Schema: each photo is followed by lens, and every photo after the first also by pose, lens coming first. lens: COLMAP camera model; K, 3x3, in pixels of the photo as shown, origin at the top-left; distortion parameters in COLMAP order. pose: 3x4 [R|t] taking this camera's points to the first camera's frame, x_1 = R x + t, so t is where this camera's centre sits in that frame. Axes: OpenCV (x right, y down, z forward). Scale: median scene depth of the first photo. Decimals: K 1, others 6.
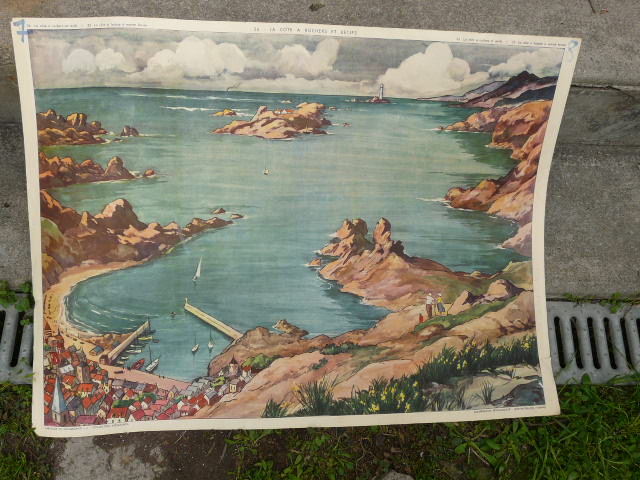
lens RADIAL K [[528.3, 0, 316.7], [0, 528.3, 247.4], [0, 0, 1]] dist [-0.086257, 0.079218]
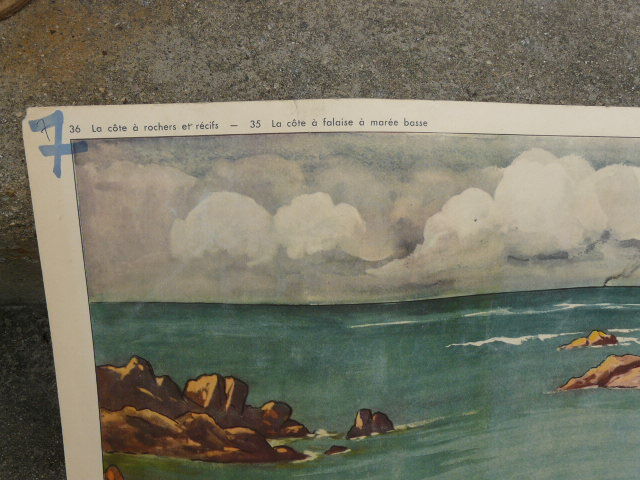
lens RADIAL K [[528.3, 0, 316.7], [0, 528.3, 247.4], [0, 0, 1]] dist [-0.086257, 0.079218]
pose [[0.999732, -0.017319, 0.015352, -0.380827], [0.017387, 0.999840, -0.004258, -0.325041], [-0.015276, 0.004524, 0.999873, 0.617934]]
